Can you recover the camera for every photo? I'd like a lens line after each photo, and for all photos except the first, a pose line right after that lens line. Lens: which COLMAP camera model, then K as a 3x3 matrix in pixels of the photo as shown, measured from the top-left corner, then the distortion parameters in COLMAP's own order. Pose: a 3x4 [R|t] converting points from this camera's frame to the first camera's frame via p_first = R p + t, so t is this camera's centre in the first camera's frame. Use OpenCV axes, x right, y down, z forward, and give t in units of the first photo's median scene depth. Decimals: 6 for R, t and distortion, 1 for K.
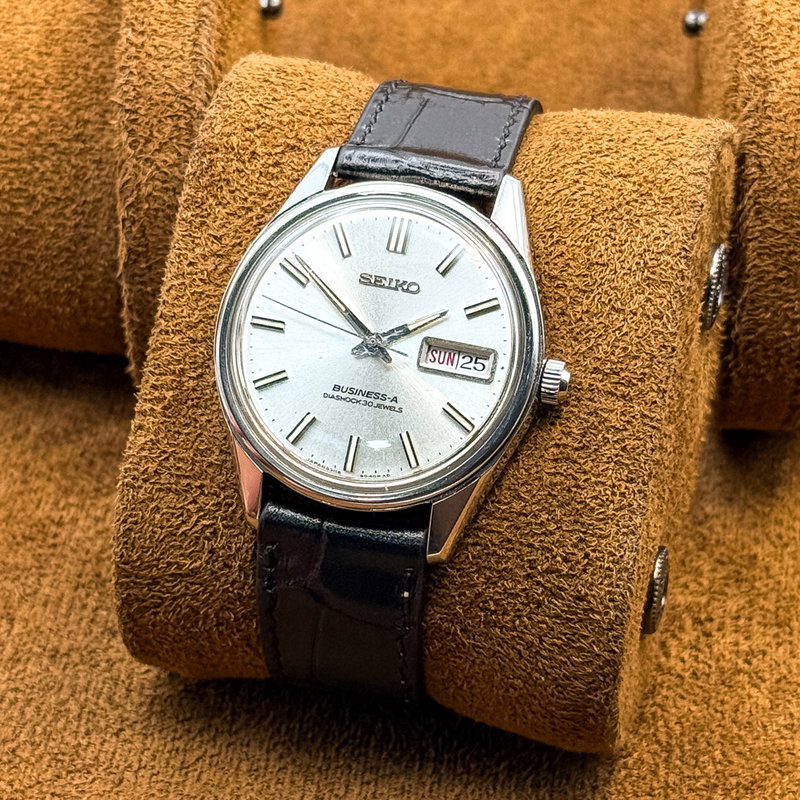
lens RADIAL K [[2730.5, 0, 301.8], [0, 2730.5, 400.3], [0, 0, 1]] dist [0.238703, 1.482418]
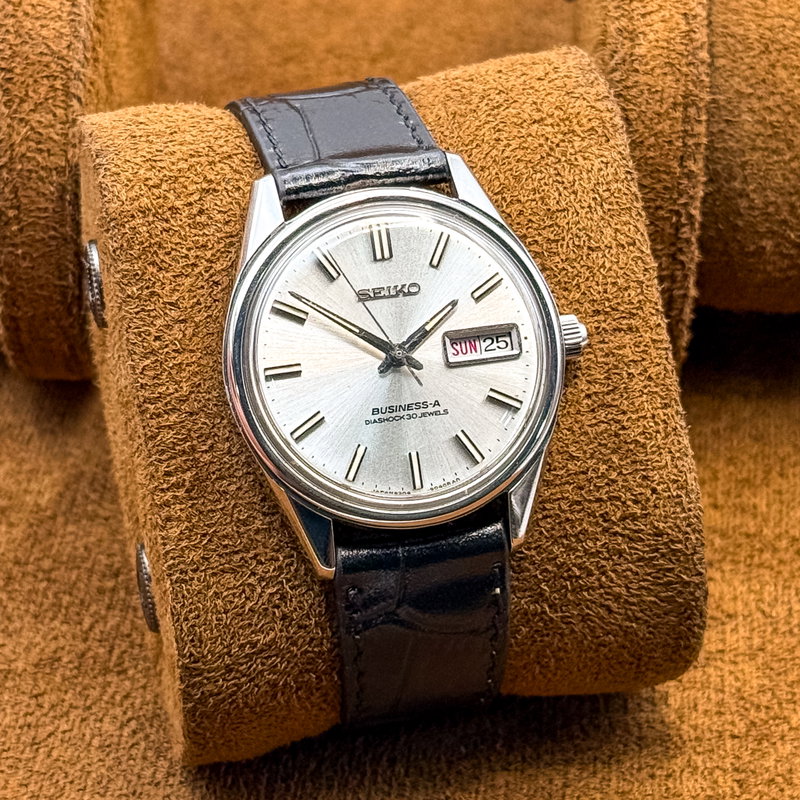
lens RADIAL K [[2730.5, 0, 301.8], [0, 2730.5, 400.3], [0, 0, 1]] dist [0.238703, 1.482418]
pose [[0.888609, -0.309071, 0.338892, -0.331322], [0.310114, 0.949245, 0.052566, -0.065489], [-0.337939, 0.058384, 0.939355, 0.102451]]
